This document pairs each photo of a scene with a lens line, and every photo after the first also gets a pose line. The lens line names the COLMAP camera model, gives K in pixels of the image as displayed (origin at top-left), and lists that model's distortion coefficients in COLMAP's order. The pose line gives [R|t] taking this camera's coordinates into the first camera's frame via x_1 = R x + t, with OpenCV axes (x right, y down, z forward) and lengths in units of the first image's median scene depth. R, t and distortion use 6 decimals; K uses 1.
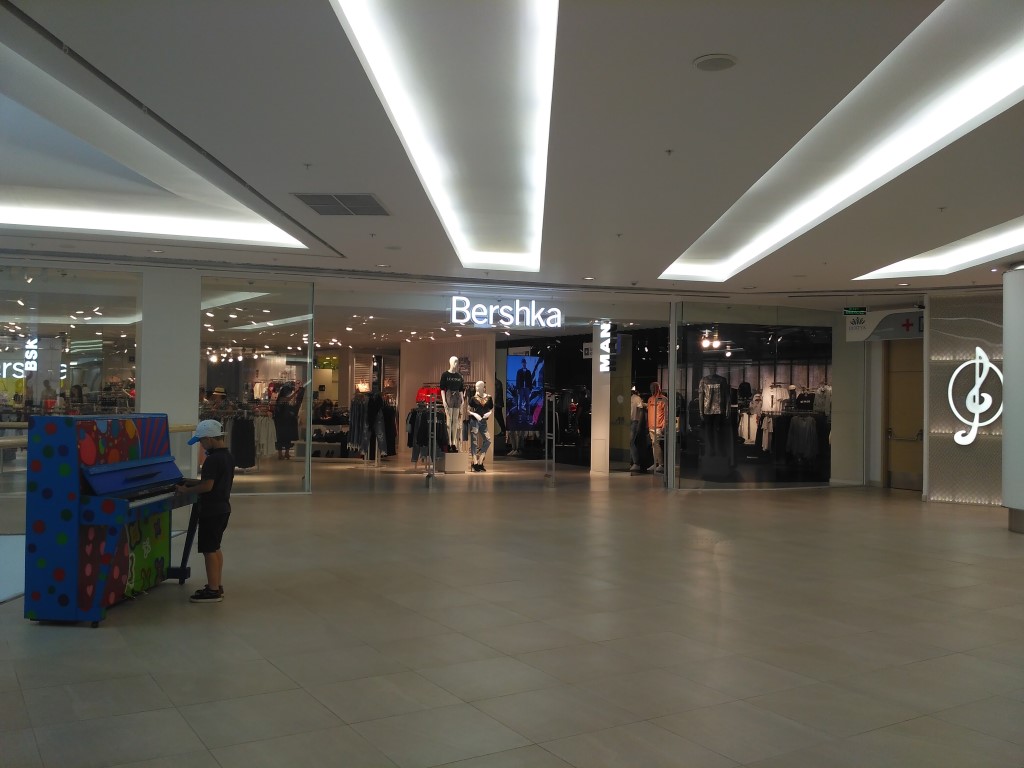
lens RADIAL K [[914.9, 0, 512.0], [0, 914.9, 384.0], [0, 0, 1]] dist [0.010571, 0.002519]
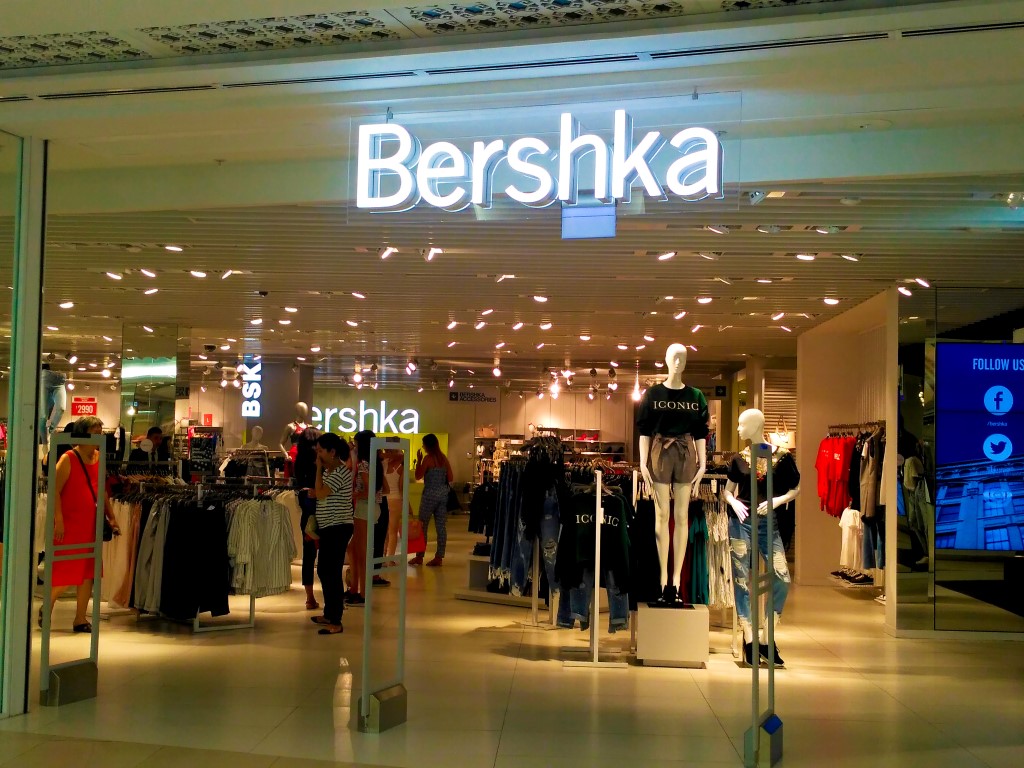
lens RADIAL K [[1351.9, 0, 512.2], [0, 1351.9, 390.1], [0, 0, 1]] dist [0.224764, -0.905336]
pose [[0.823888, -0.027901, -0.566066, 0.233894], [0.003358, 0.999010, -0.044352, 0.015438], [0.566743, 0.034640, 0.823166, 0.627564]]
